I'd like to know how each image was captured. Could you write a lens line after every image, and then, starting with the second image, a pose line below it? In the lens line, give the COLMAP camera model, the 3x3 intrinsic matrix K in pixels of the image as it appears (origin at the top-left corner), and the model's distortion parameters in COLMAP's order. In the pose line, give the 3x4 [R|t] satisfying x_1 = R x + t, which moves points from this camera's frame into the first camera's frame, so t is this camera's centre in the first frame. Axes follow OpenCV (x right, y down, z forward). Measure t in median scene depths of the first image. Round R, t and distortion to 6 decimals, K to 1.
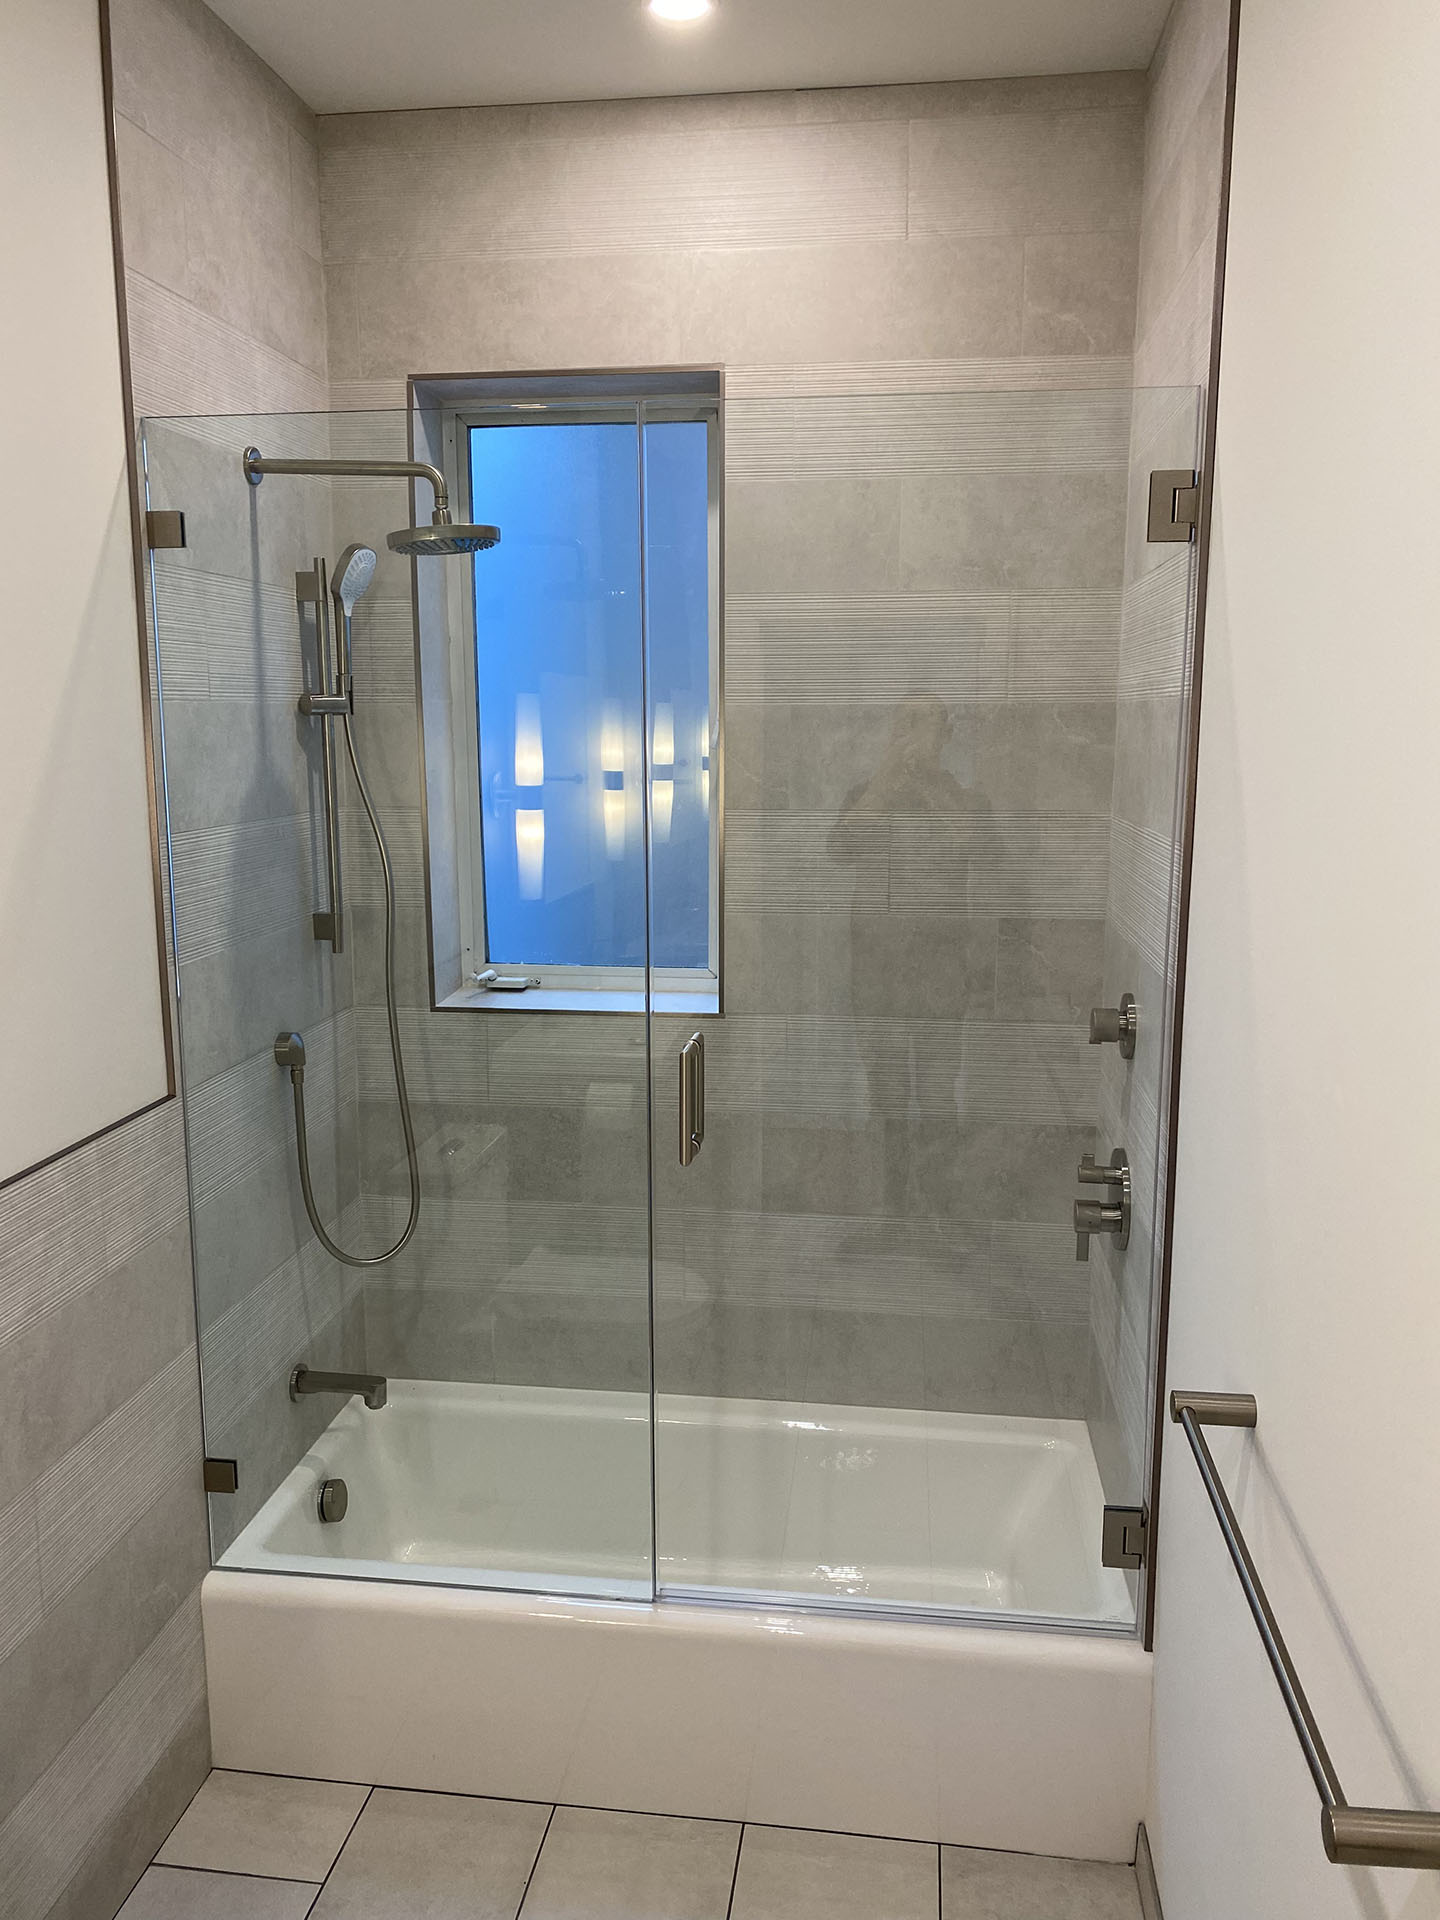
lens RADIAL K [[1437.4, 0, 720.0], [0, 1437.4, 960.0], [0, 0, 1]] dist [0.058555, -0.093304]
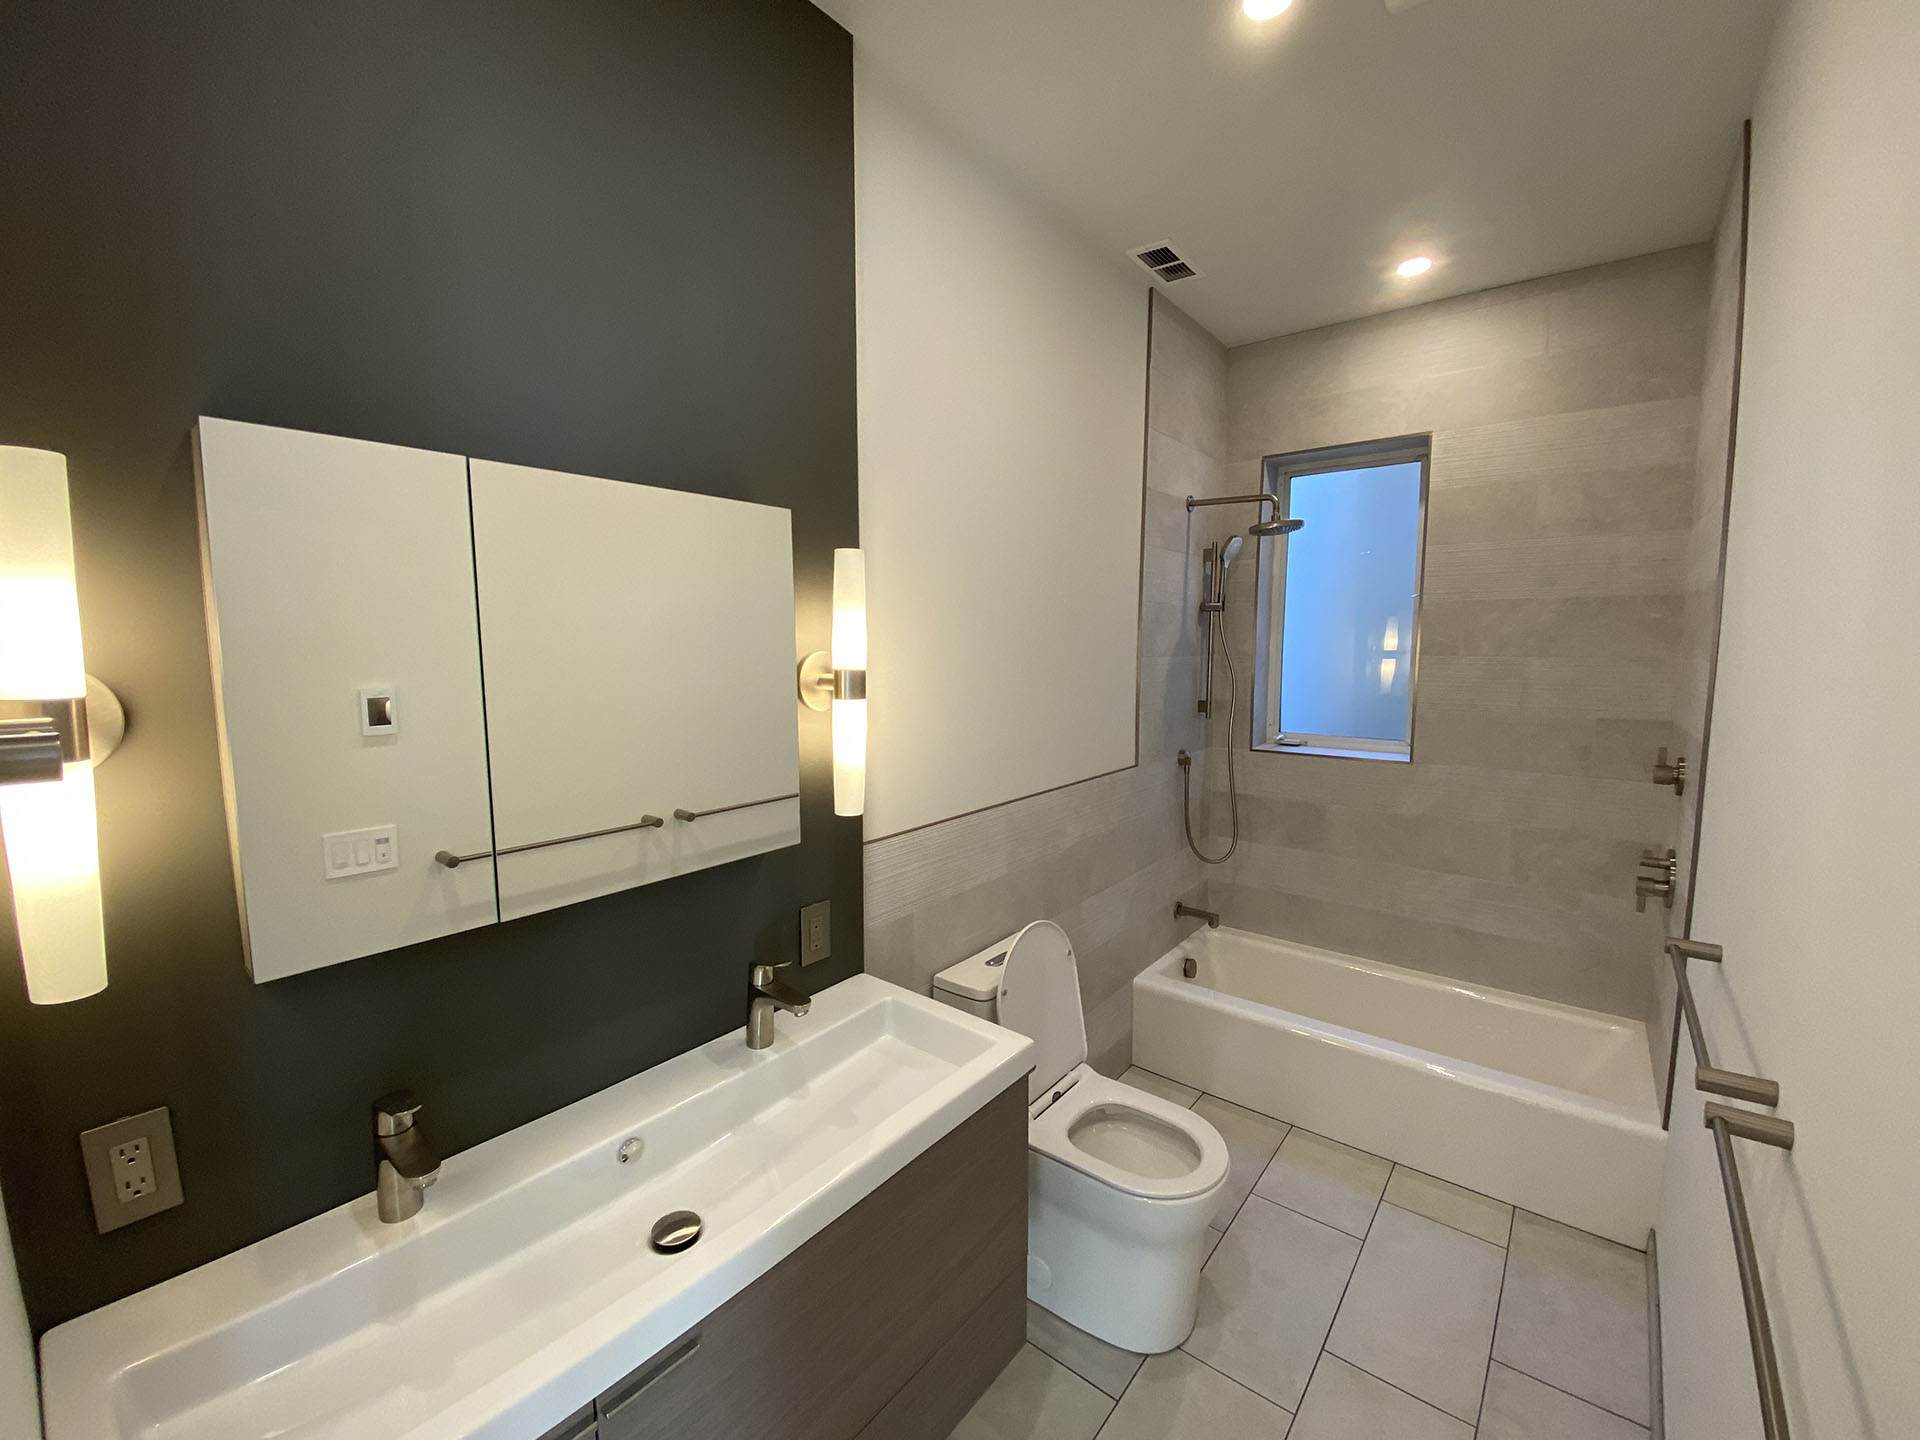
lens RADIAL K [[772.4, 0, 960.0], [0, 772.4, 720.0], [0, 0, 1]] dist [0.021314, -0.023793]
pose [[0.856084, 0.051853, -0.514228, 0.017099], [-0.086561, 0.995286, -0.043745, 0.084808], [0.509536, 0.081962, 0.856537, -0.207351]]
